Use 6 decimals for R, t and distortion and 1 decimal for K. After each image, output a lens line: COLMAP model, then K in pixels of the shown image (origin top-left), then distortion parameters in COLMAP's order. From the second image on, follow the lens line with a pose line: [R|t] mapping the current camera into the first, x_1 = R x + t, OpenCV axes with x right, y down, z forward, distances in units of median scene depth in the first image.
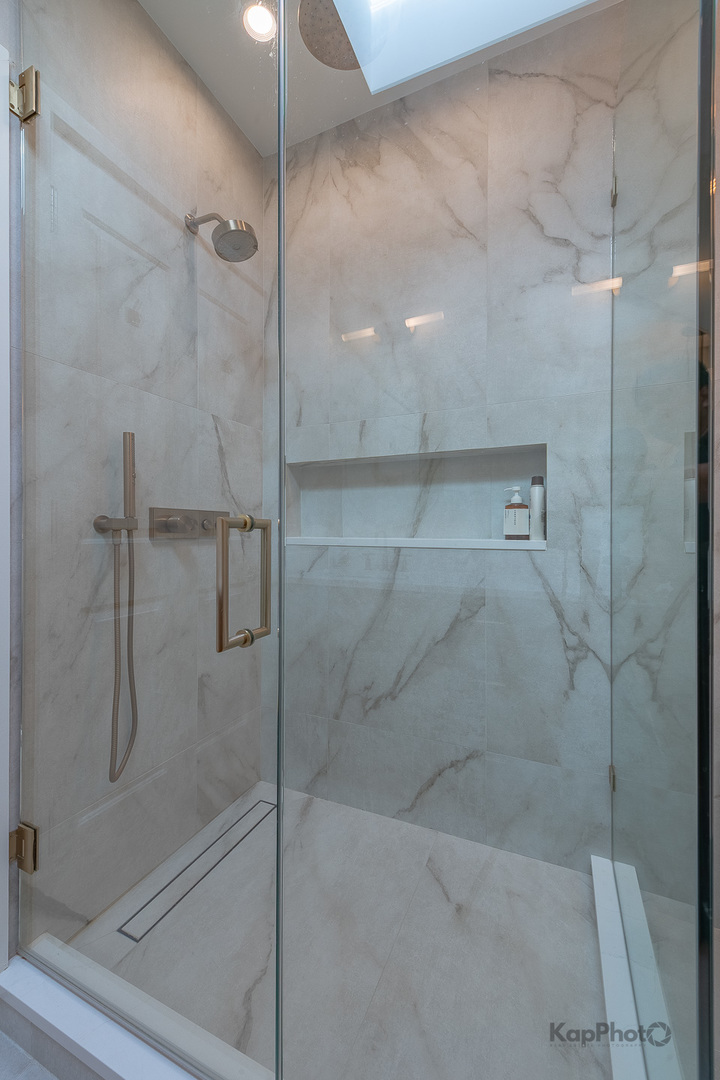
lens RADIAL K [[431.1, 0, 364.9], [0, 431.1, 529.5], [0, 0, 1]] dist [0.020339, -0.005841]
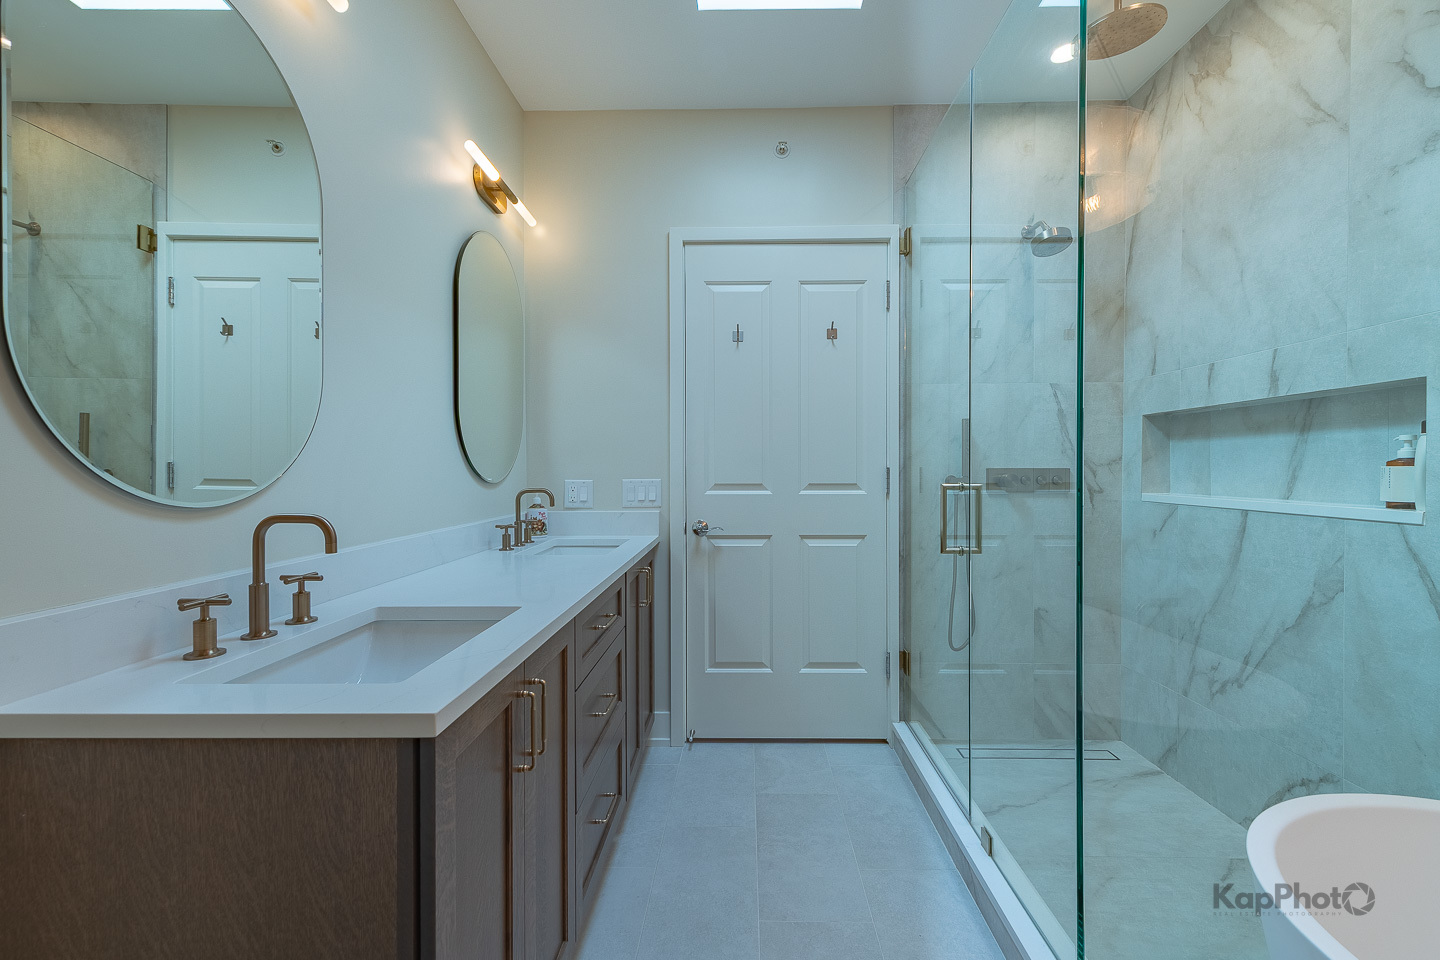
lens RADIAL K [[635.7, 0, 737.9], [0, 635.7, 469.9], [0, 0, 1]] dist [0.001504, 0.000308]
pose [[0.405447, 0.002237, -0.914116, 0.866293], [0.001818, 0.999993, 0.003254, -0.046206], [0.914117, -0.002981, 0.405440, -0.444477]]
